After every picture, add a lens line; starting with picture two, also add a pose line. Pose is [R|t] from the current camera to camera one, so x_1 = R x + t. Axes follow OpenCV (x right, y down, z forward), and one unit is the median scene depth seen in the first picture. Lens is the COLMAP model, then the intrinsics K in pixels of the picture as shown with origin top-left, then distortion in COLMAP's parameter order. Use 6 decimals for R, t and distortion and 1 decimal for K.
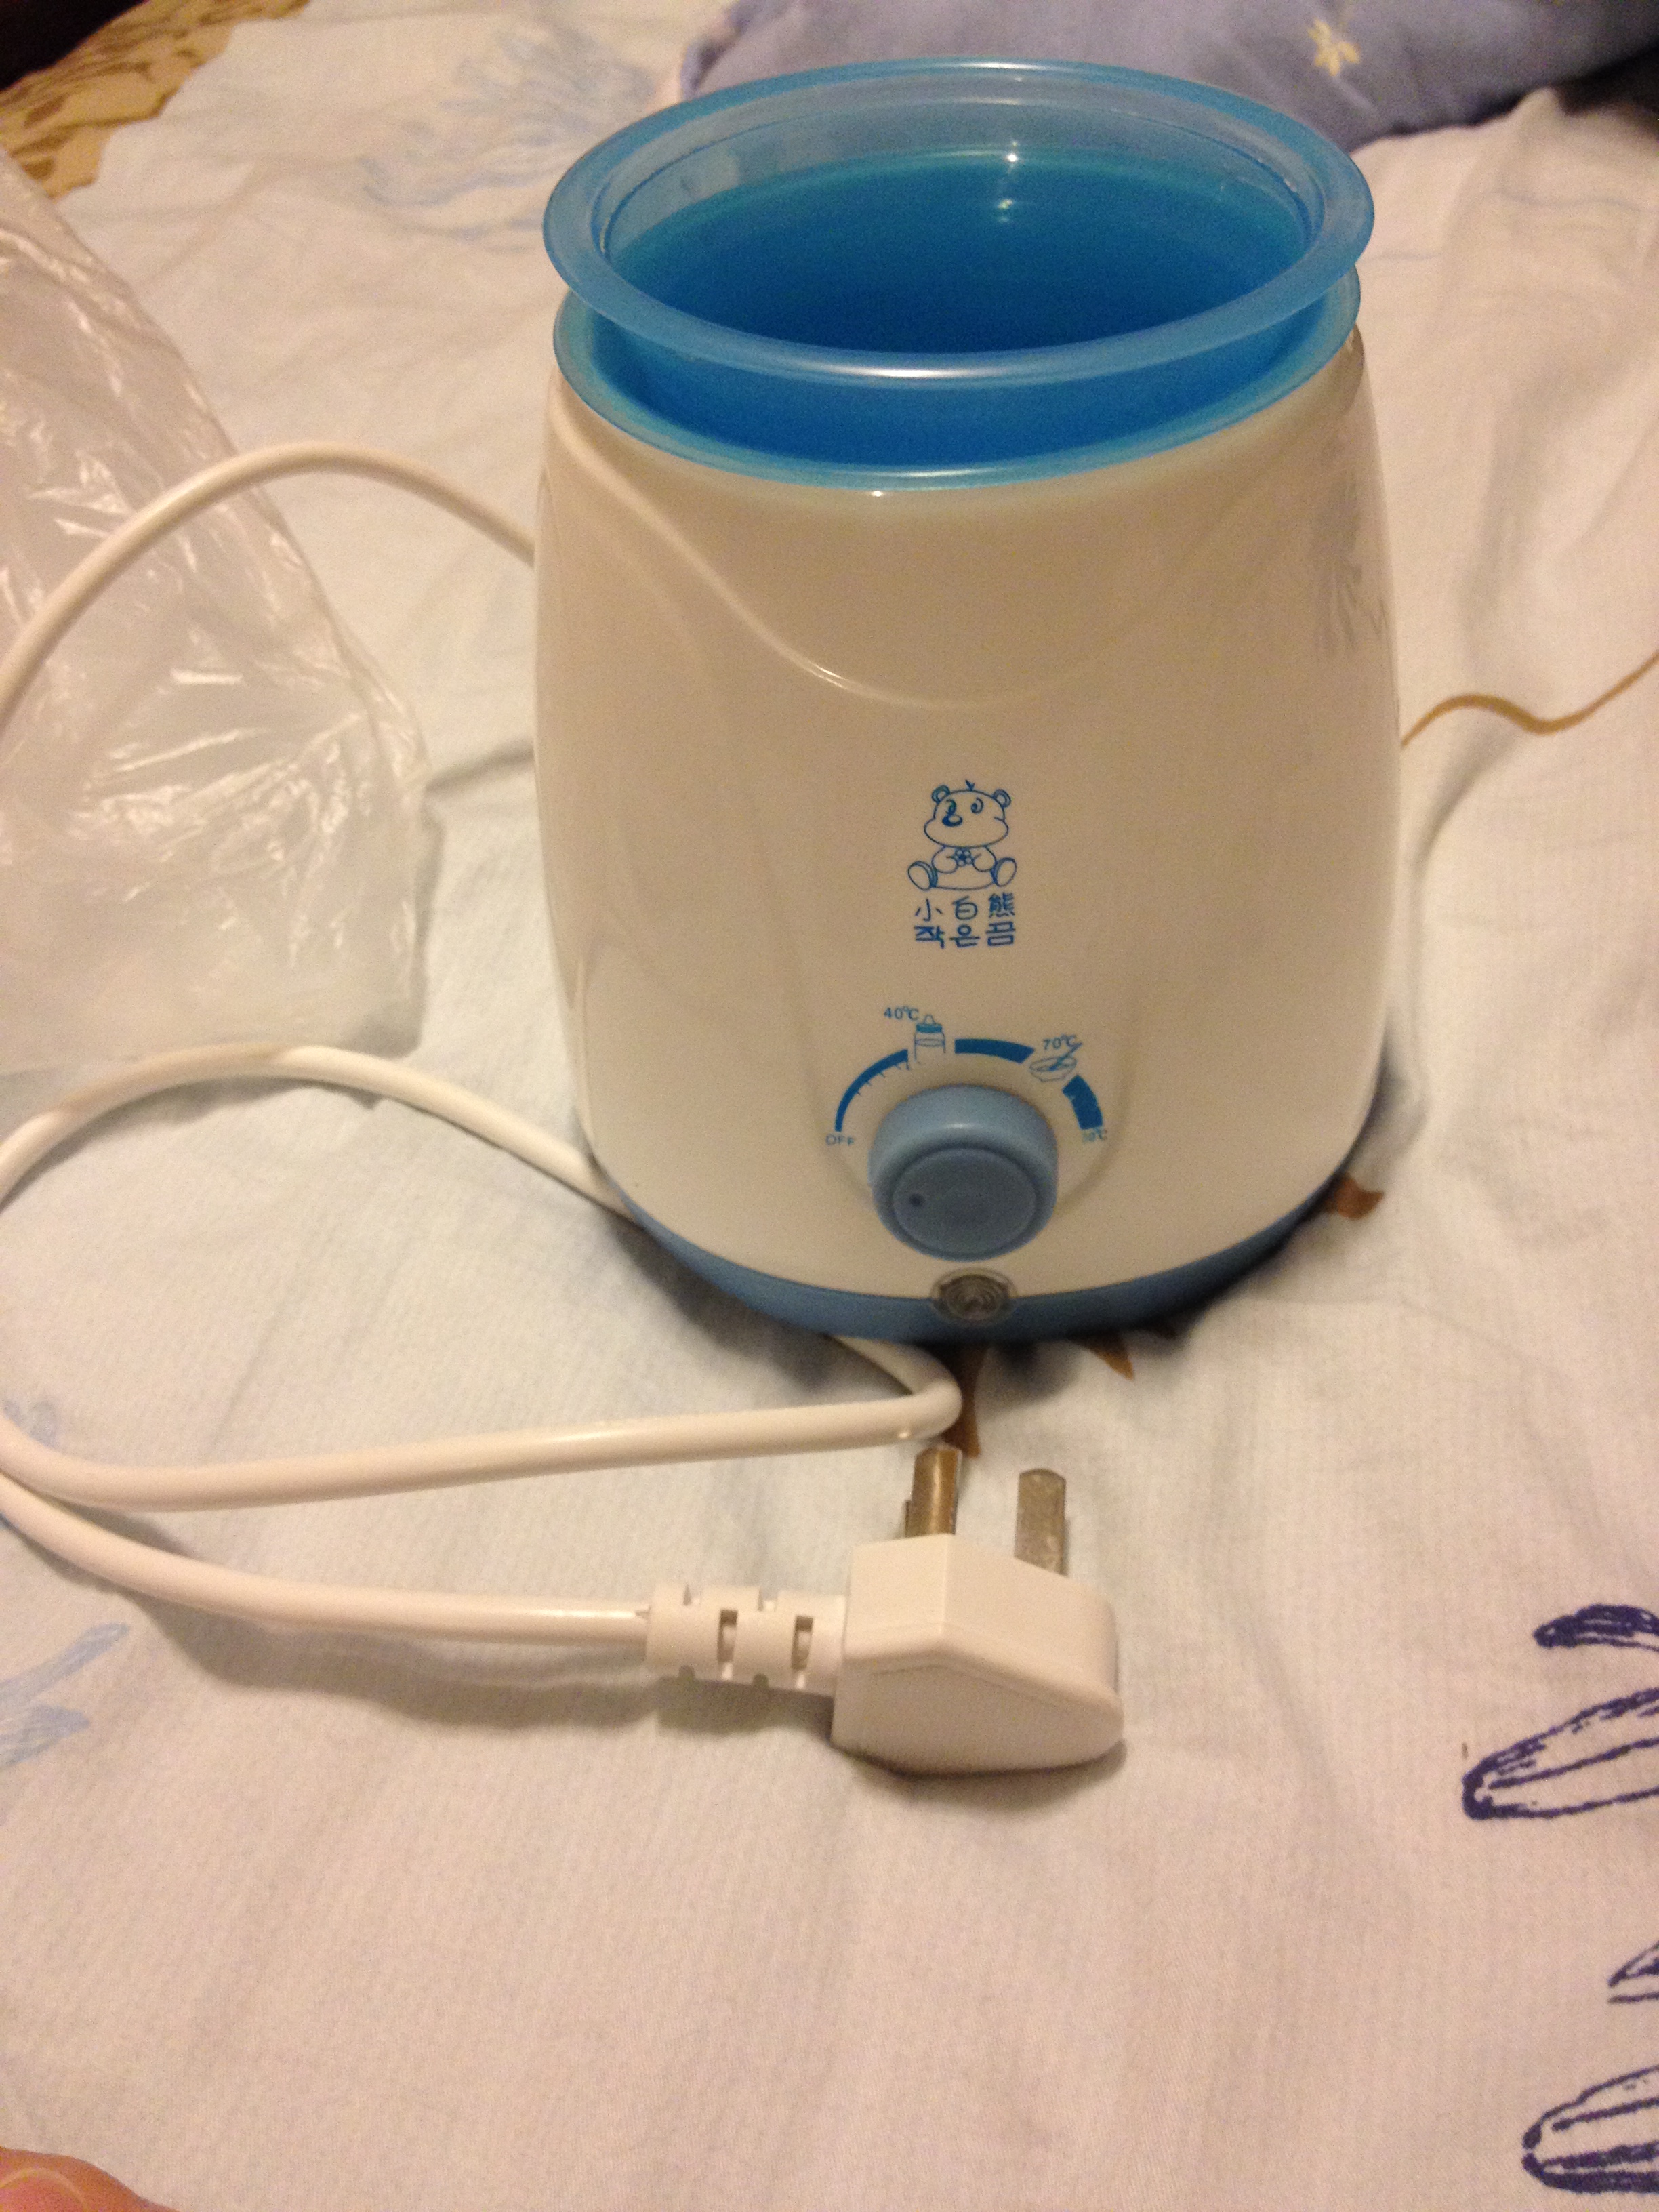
lens RADIAL K [[2174.8, 0, 834.6], [0, 2174.8, 1122.6], [0, 0, 1]] dist [-0.011631, 0.000000]
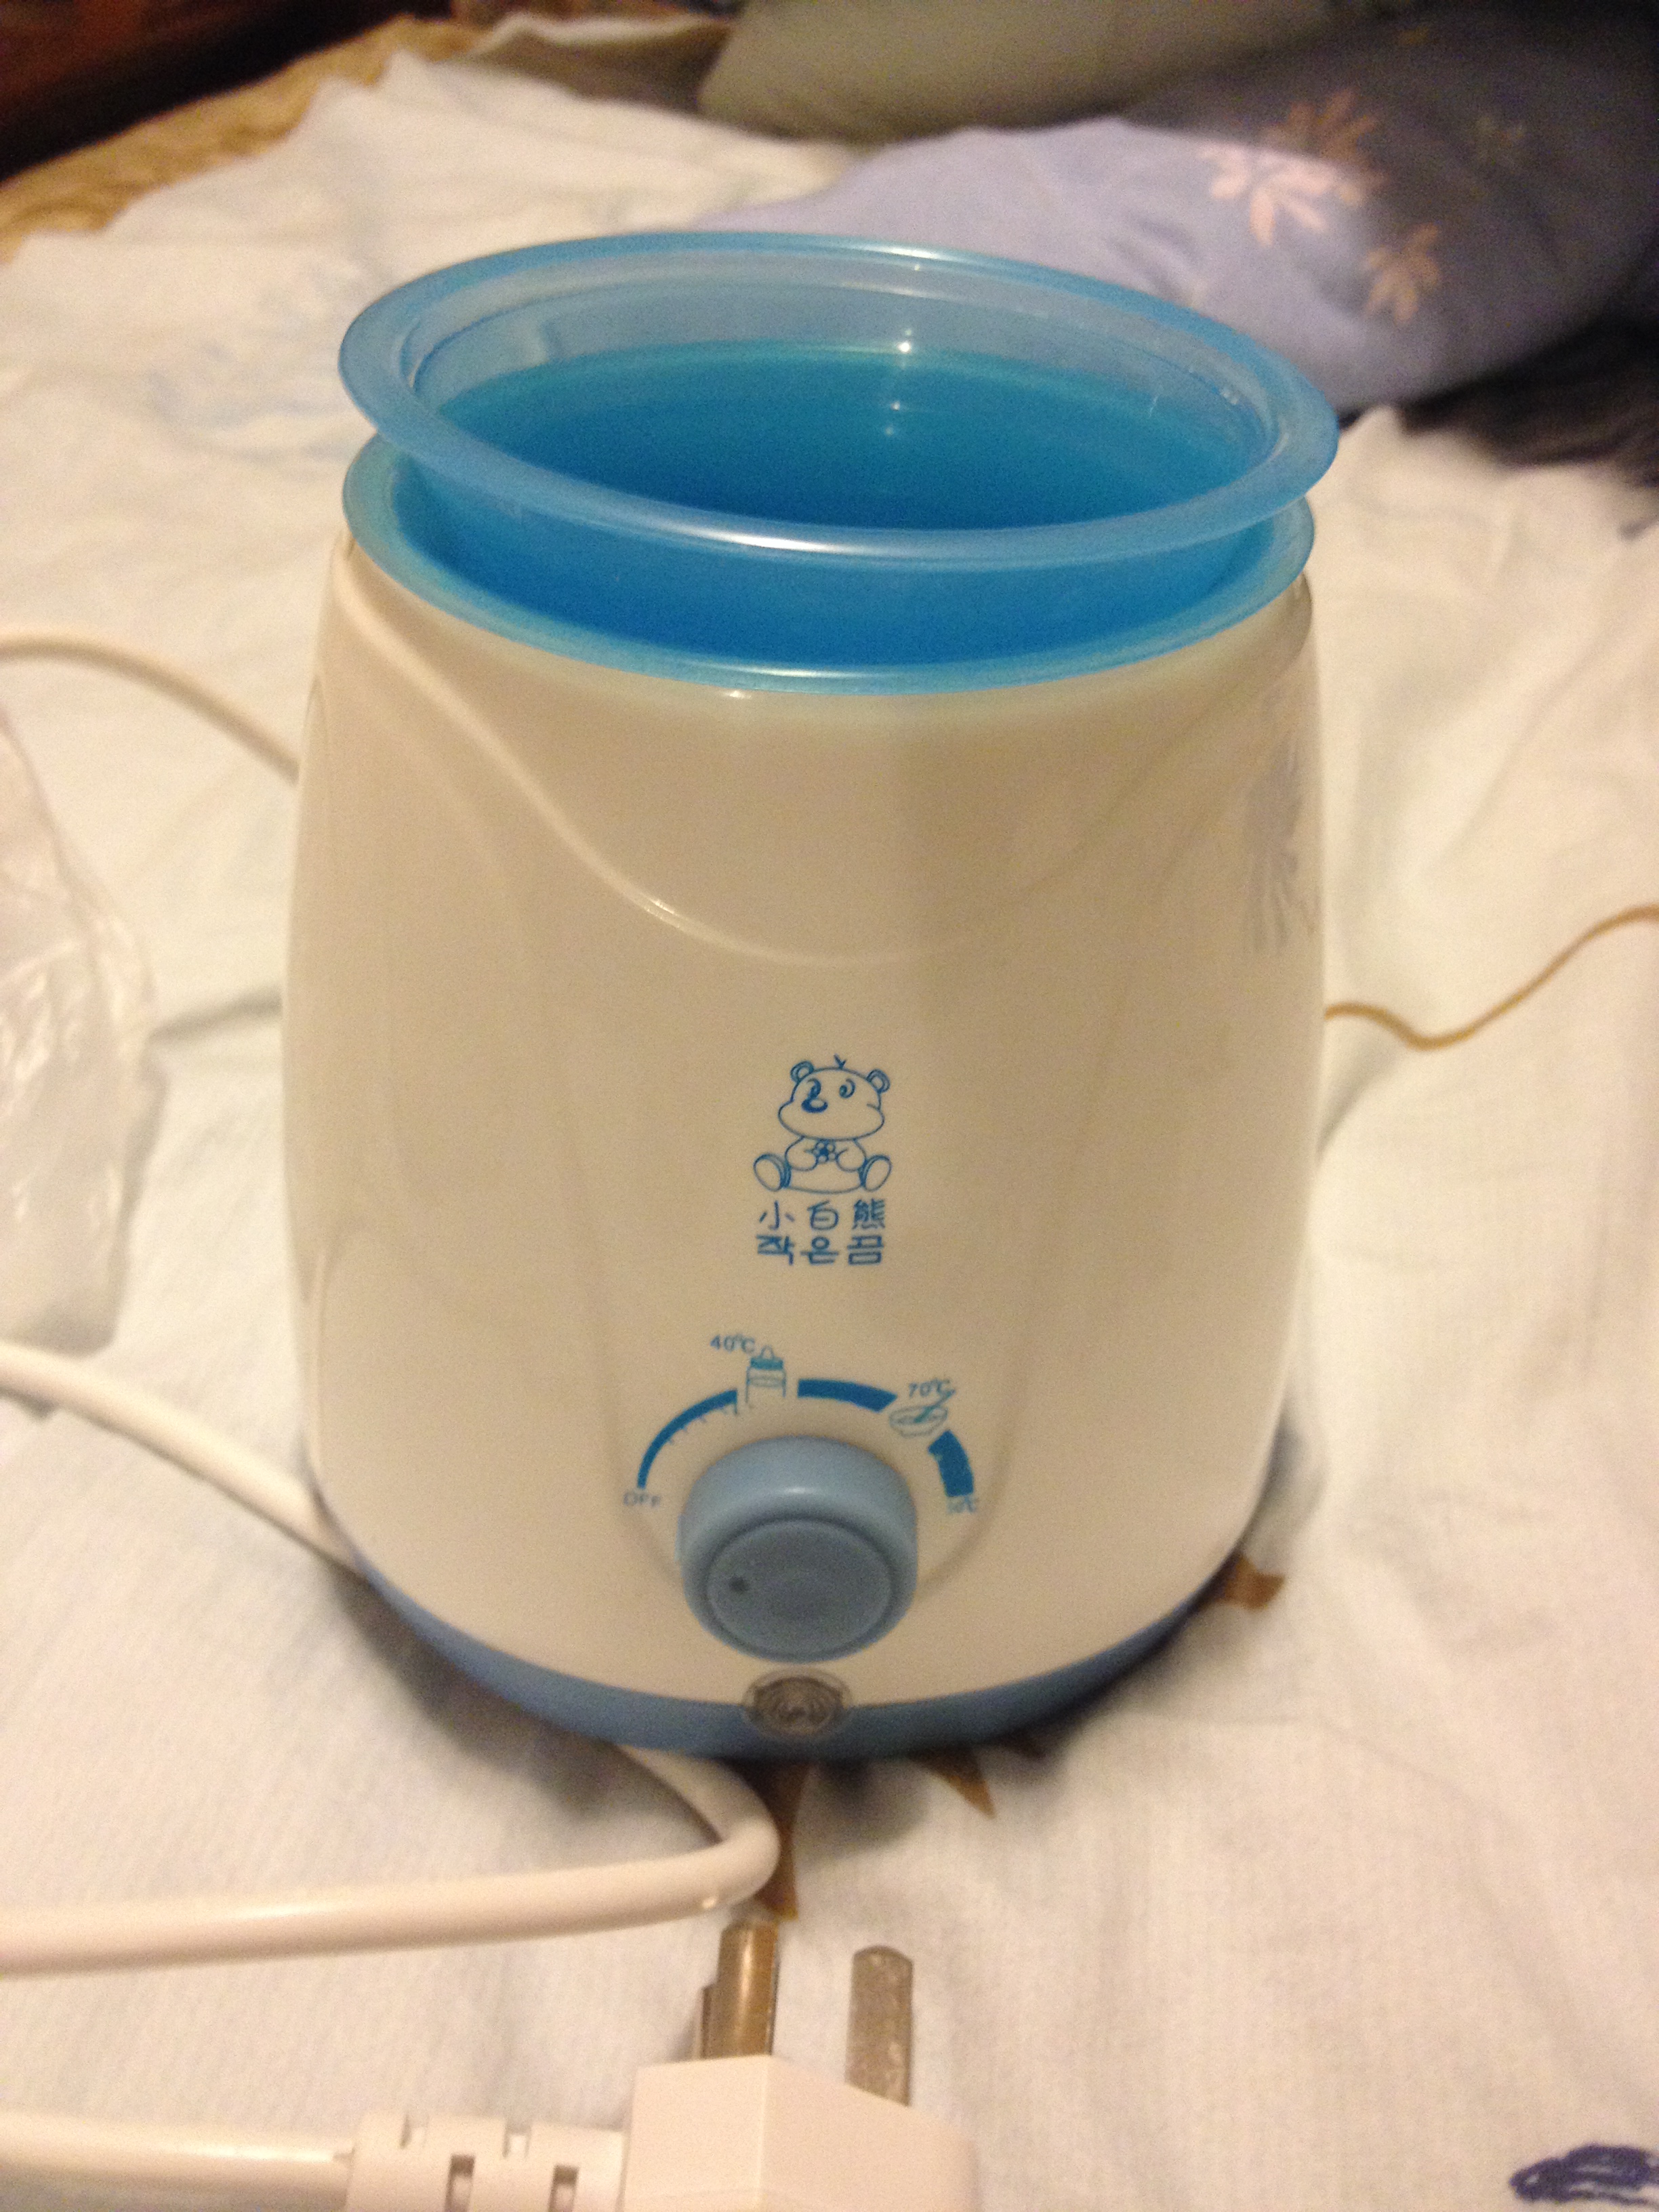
lens RADIAL K [[2174.8, 0, 848.3], [0, 2174.8, 1088.5], [0, 0, 1]] dist [-0.011631, 0.000000]
pose [[0.991437, 0.057787, 0.117105, -0.023189], [-0.039737, 0.987736, -0.150991, -0.022457], [-0.124394, 0.145045, 0.981574, 0.192410]]
